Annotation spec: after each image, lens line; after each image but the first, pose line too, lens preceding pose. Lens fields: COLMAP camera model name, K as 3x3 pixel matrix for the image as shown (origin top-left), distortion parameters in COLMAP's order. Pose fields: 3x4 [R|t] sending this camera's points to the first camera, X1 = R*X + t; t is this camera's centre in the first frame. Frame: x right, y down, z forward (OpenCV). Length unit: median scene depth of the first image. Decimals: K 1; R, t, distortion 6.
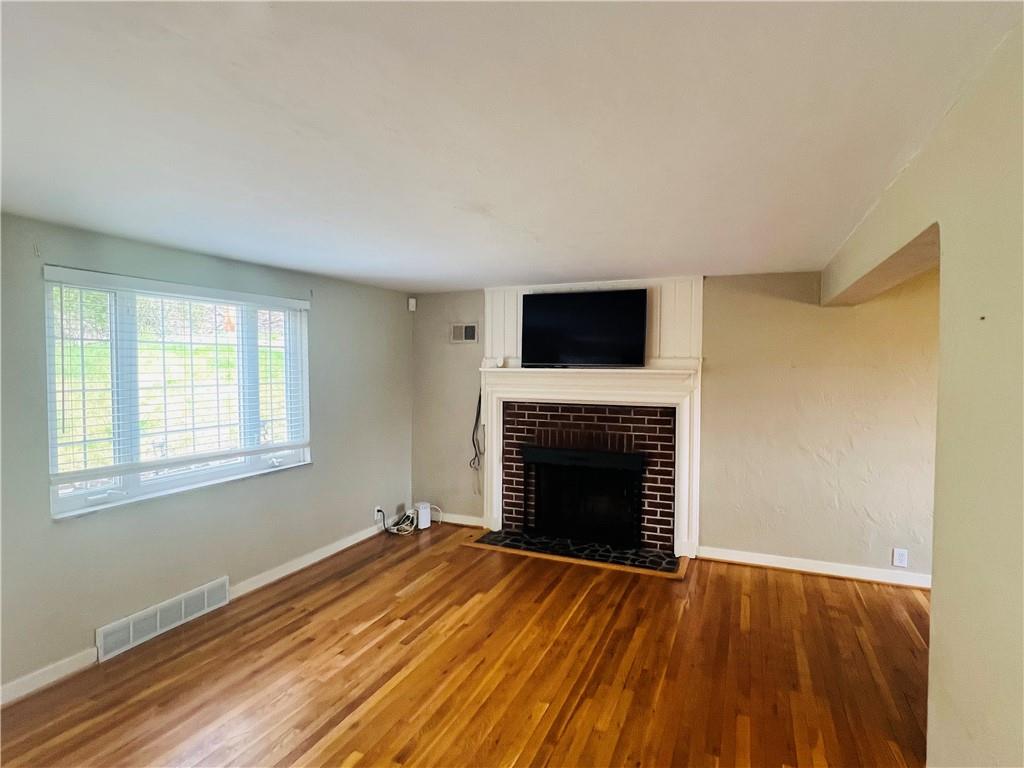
lens RADIAL K [[548.0, 0, 511.5], [0, 548.0, 389.7], [0, 0, 1]] dist [0.003514, 0.000080]
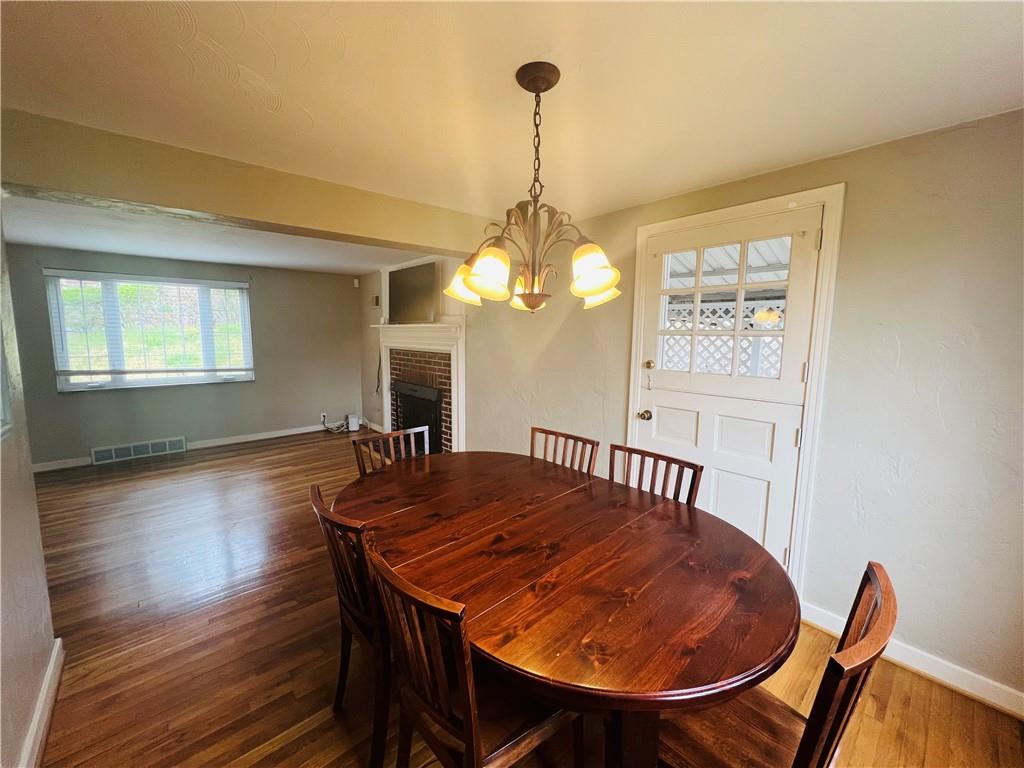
lens RADIAL K [[403.8, 0, 514.8], [0, 403.8, 386.3], [0, 0, 1]] dist [0.000867, -0.000076]
pose [[0.910896, 0.059438, -0.408333, 0.861327], [-0.025751, 0.995831, 0.087511, 0.022203], [0.411832, -0.069198, 0.908628, 0.200238]]
